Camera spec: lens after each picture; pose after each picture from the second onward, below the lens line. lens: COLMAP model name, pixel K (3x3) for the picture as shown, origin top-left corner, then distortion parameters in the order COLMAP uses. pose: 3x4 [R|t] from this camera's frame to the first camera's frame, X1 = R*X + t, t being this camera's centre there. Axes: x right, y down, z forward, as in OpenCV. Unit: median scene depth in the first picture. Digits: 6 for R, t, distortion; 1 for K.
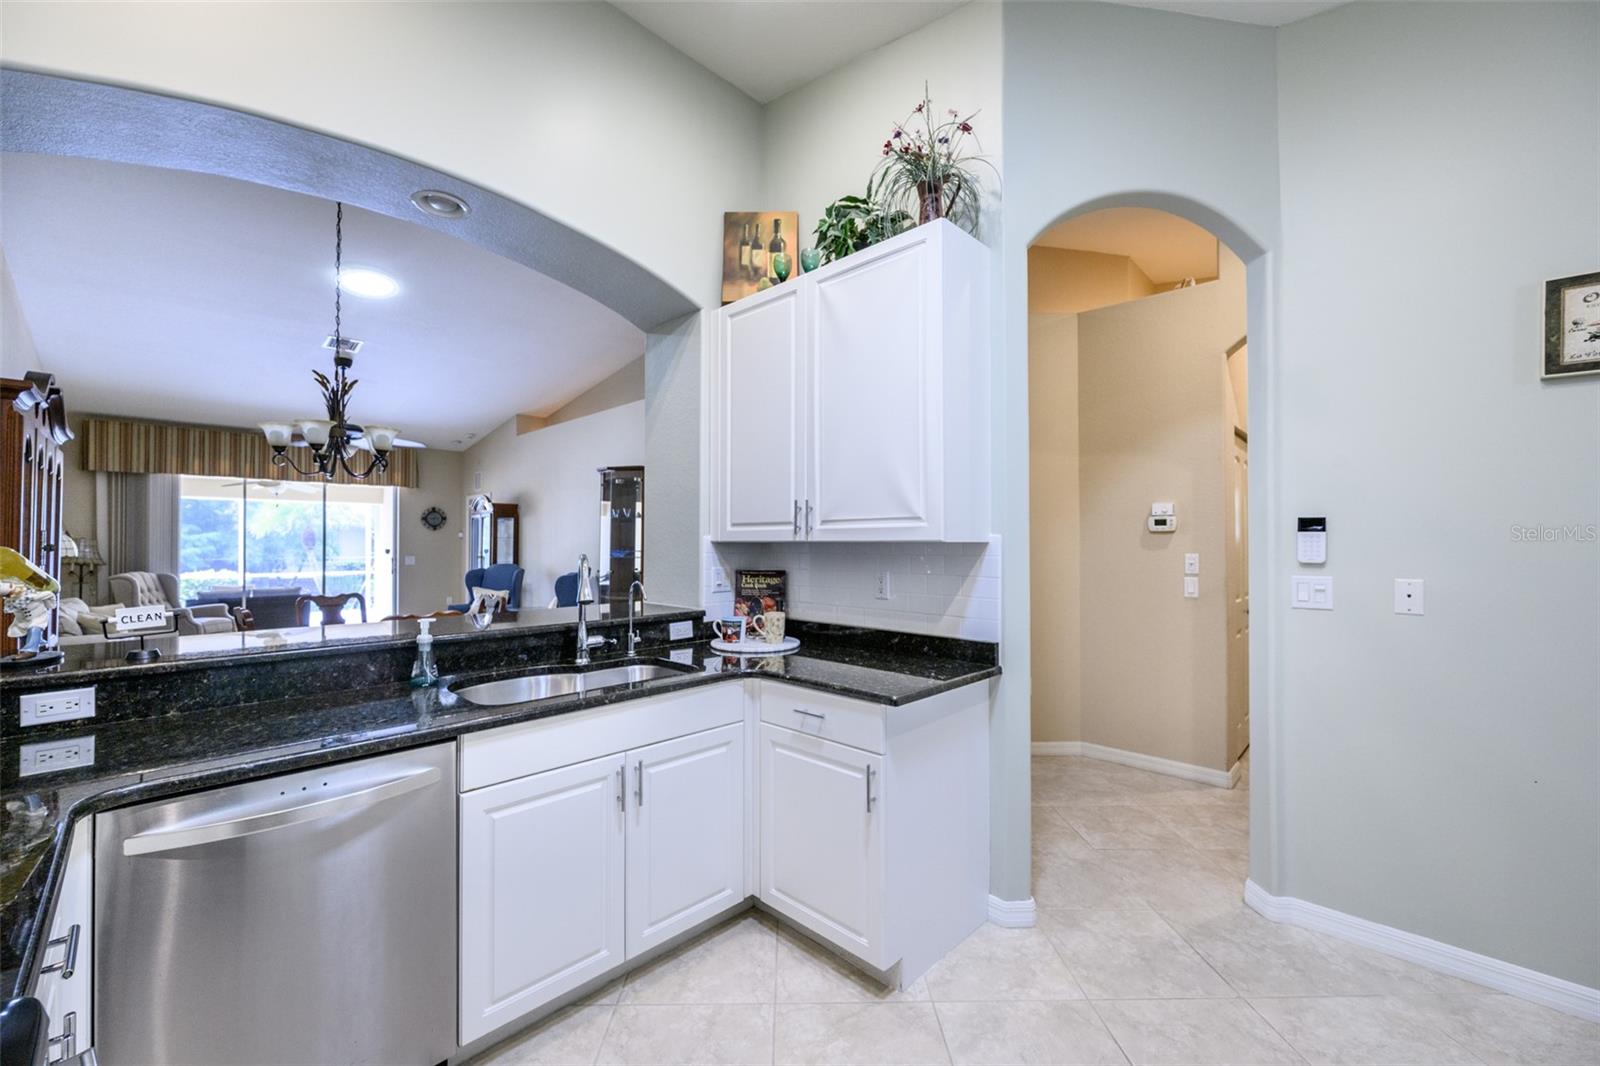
lens RADIAL K [[632.3, 0, 796.6], [0, 632.3, 536.0], [0, 0, 1]] dist [-0.004277, -0.000386]
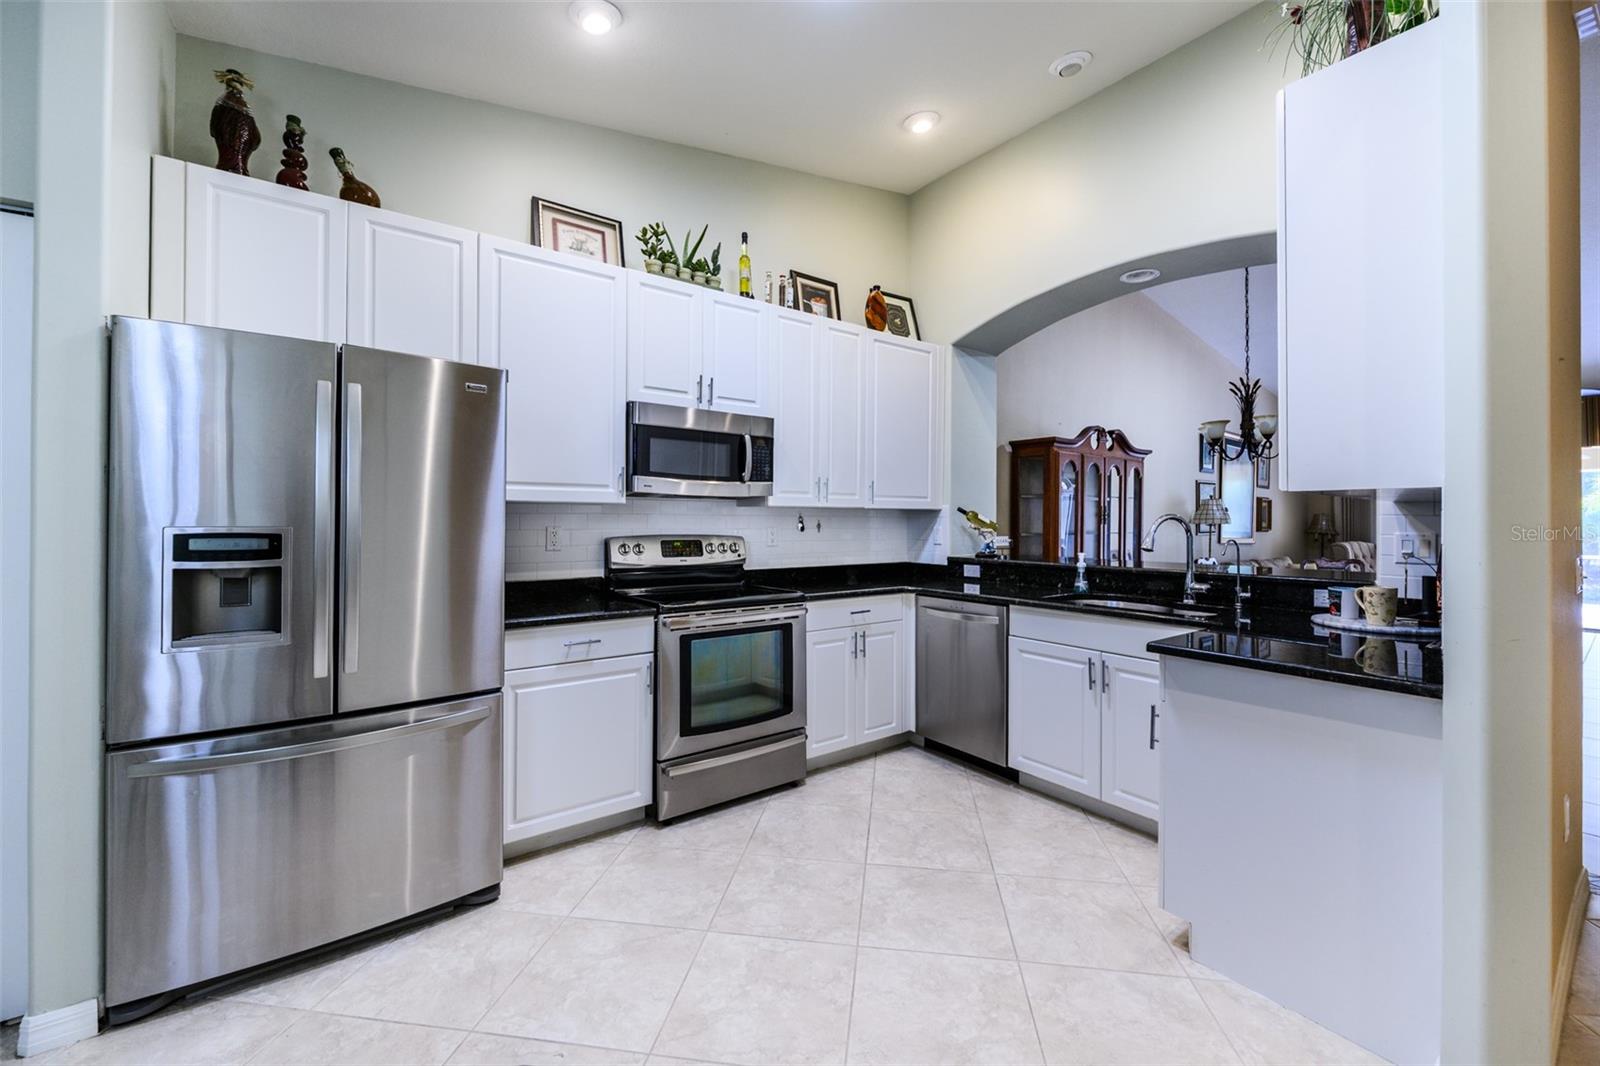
lens RADIAL K [[634.5, 0, 807.2], [0, 634.5, 515.9], [0, 0, 1]] dist [-0.004604, -0.000415]
pose [[-0.157473, -0.008057, -0.987490, 0.990649], [0.008101, 0.999923, -0.009451, 0.037550], [0.987490, -0.009488, -0.157396, 0.466966]]
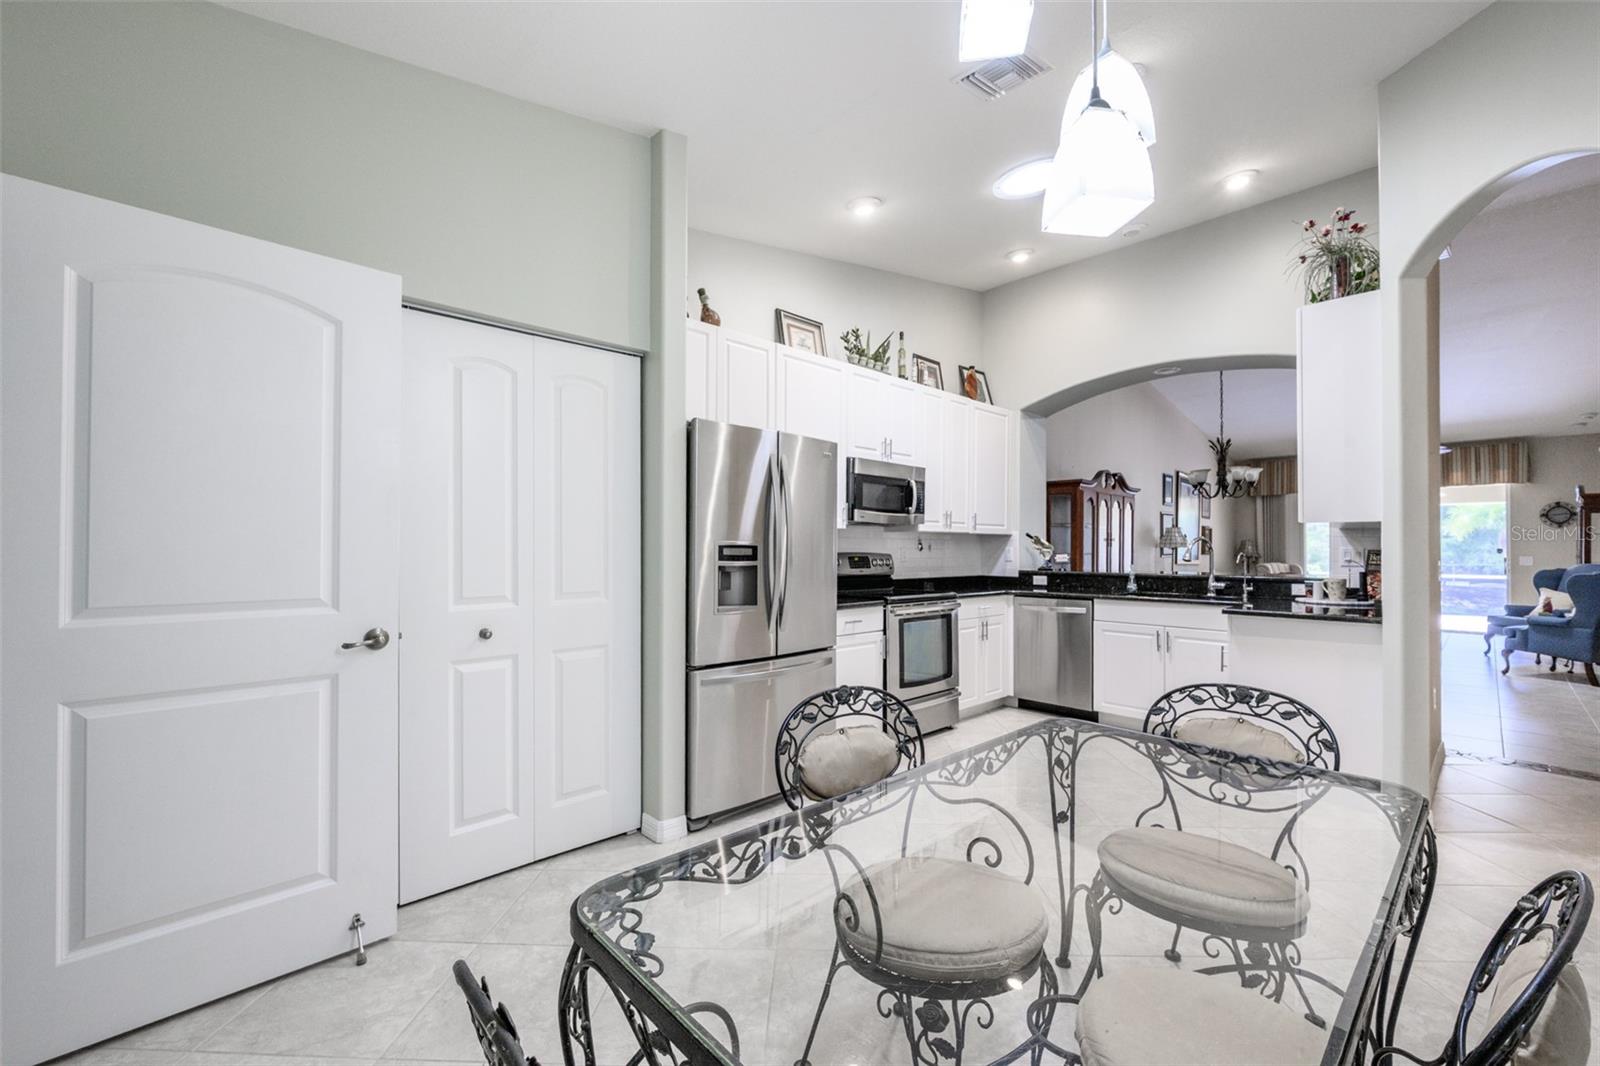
lens RADIAL K [[656.2, 0, 803.1], [0, 656.2, 543.0], [0, 0, 1]] dist [-0.002756, -0.000630]
pose [[-0.041443, -0.009227, -0.999098, 1.637898], [0.007887, 0.999923, -0.009562, 0.053978], [0.999110, -0.008276, -0.041367, -0.117010]]
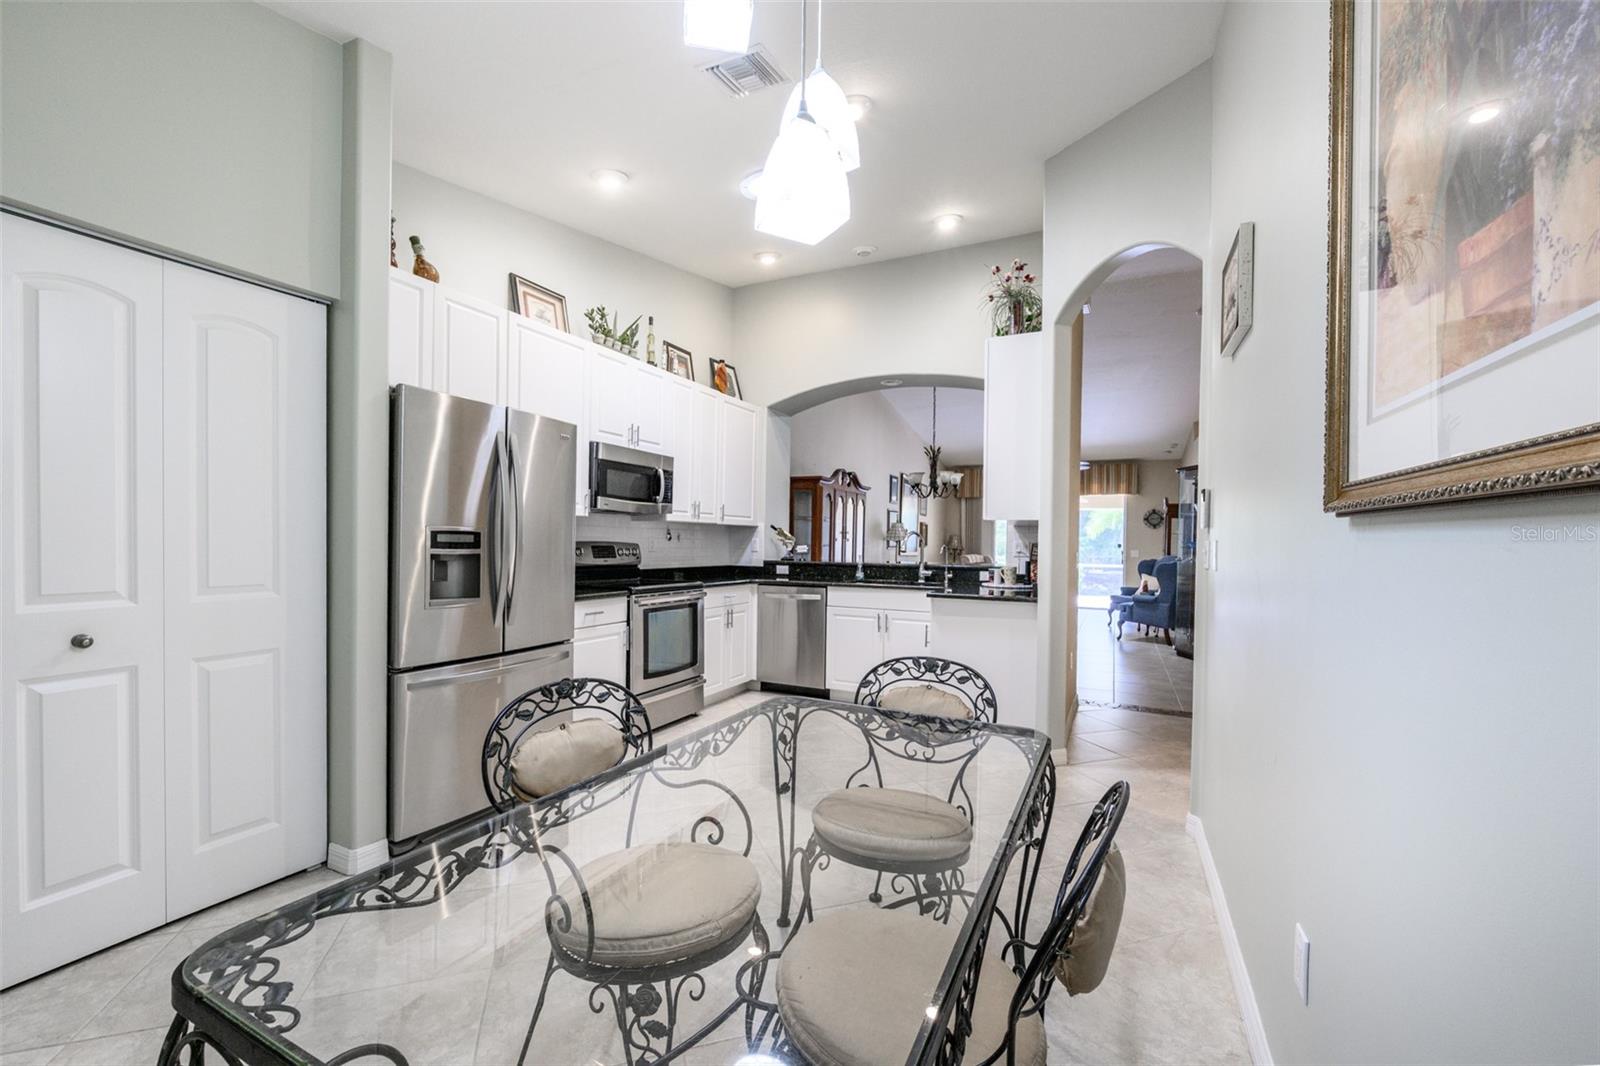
lens RADIAL K [[656.1, 0, 798.3], [0, 656.1, 547.4], [0, 0, 1]] dist [-0.001899, -0.000555]
pose [[0.311068, 0.011791, -0.950314, 1.640123], [-0.003081, 0.999930, 0.011398, 0.058275], [0.950383, -0.000618, 0.311083, -0.085740]]
